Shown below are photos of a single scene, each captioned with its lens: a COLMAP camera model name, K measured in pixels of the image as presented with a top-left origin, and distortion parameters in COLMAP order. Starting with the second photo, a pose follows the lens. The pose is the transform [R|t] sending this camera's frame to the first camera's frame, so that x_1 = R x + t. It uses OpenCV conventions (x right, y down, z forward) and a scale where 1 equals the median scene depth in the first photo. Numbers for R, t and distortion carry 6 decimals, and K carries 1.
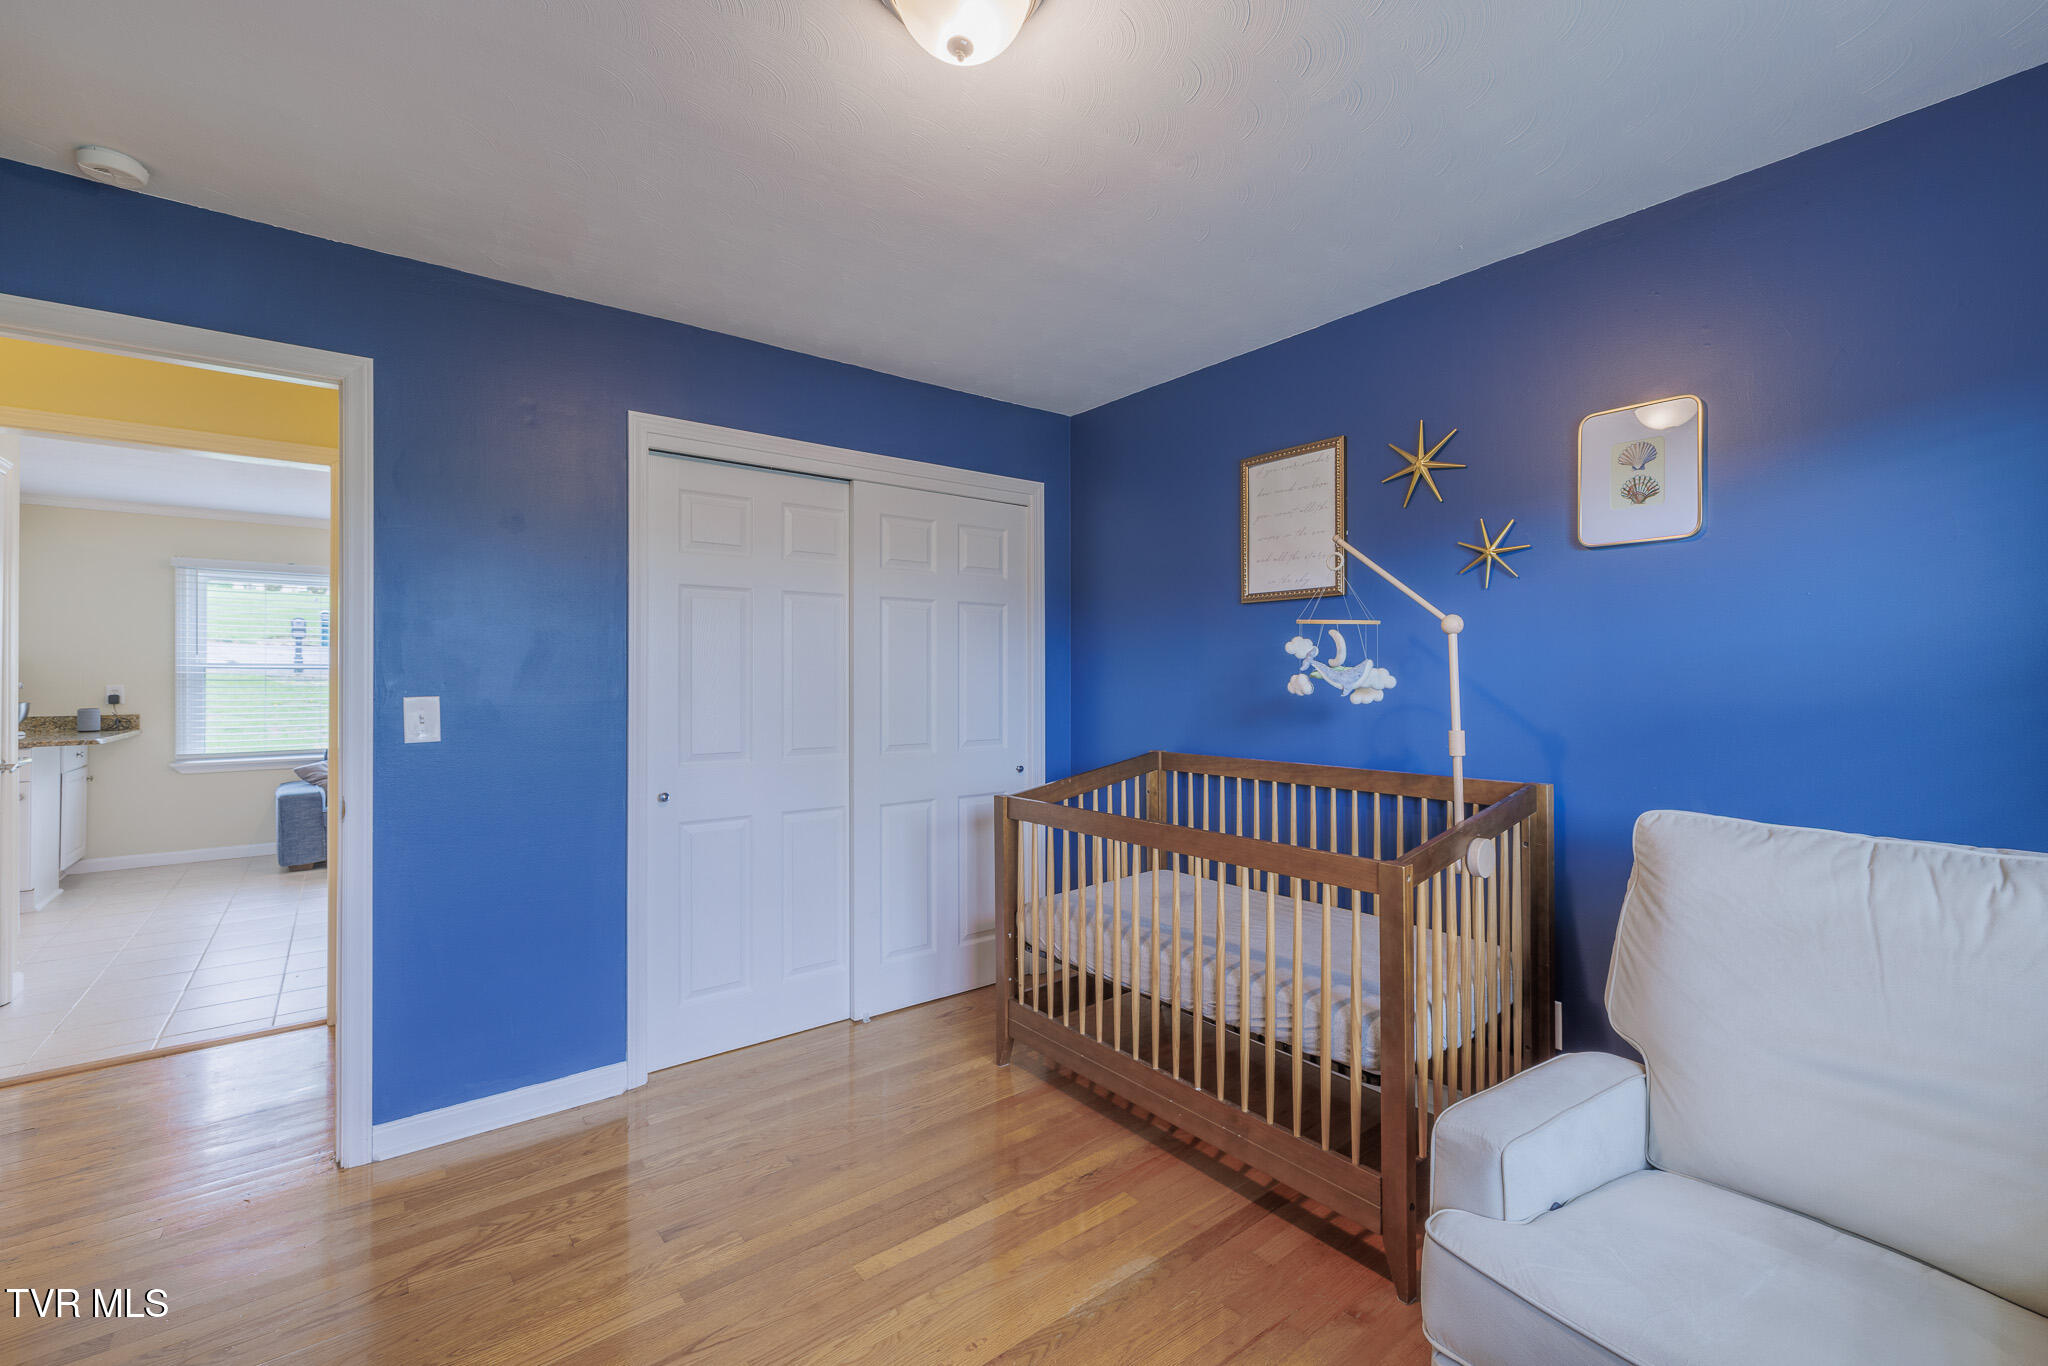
lens RADIAL K [[851.9, 0, 1033.3], [0, 851.9, 670.3], [0, 0, 1]] dist [0.001510, -0.000088]
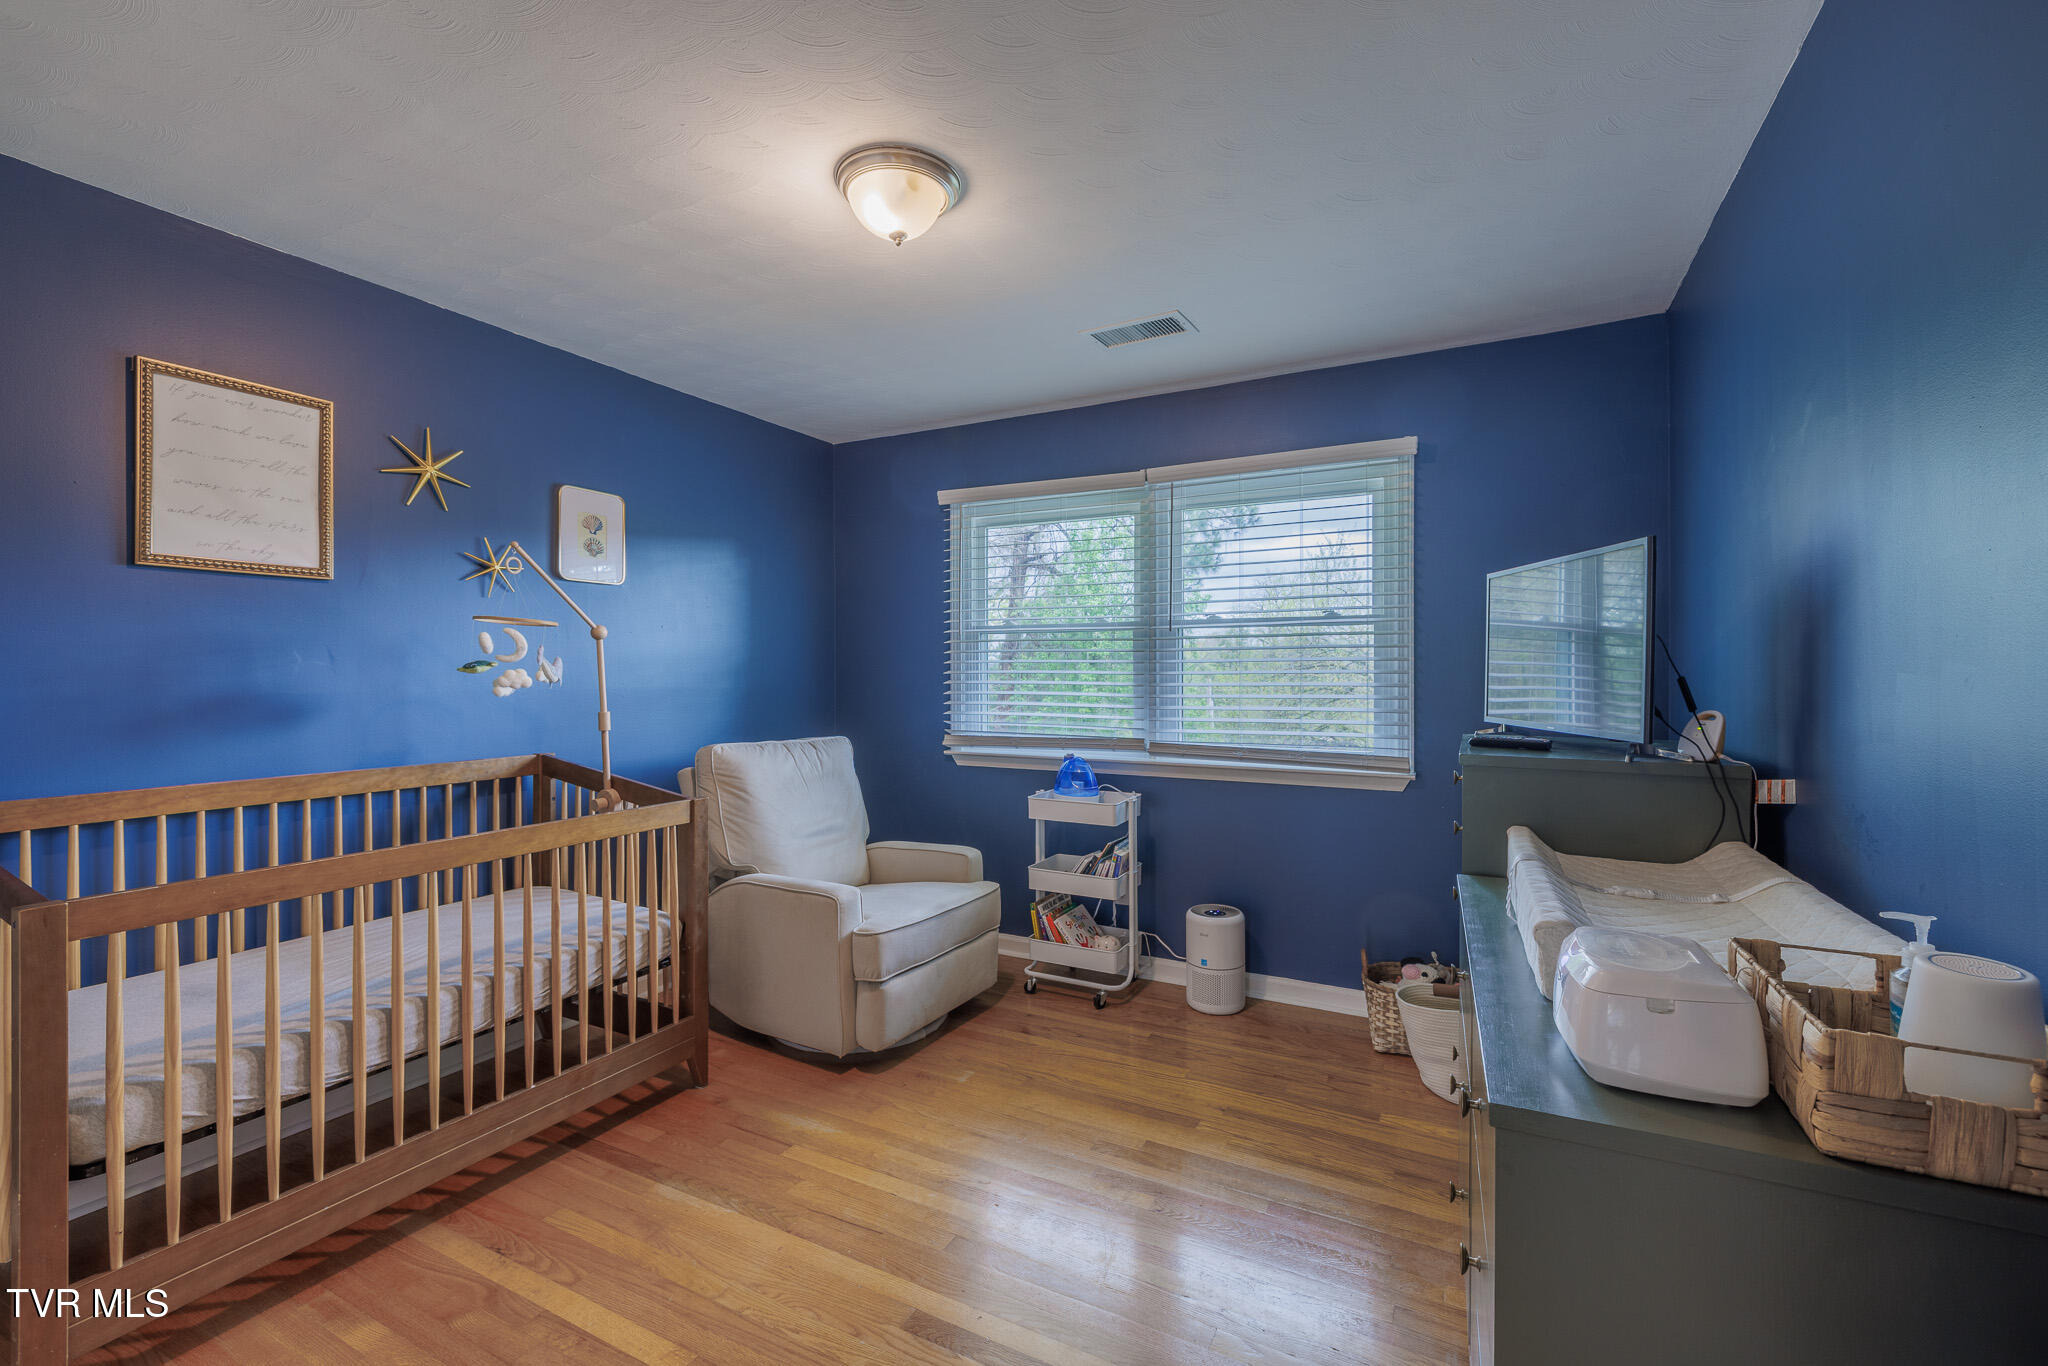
lens RADIAL K [[851.9, 0, 1038.9], [0, 851.9, 680.5], [0, 0, 1]] dist [0.001510, -0.000088]
pose [[-0.400131, -0.004073, 0.916449, -0.941241], [-0.001986, 0.999992, 0.003577, 0.014669], [-0.916456, -0.000389, -0.400135, 0.851398]]
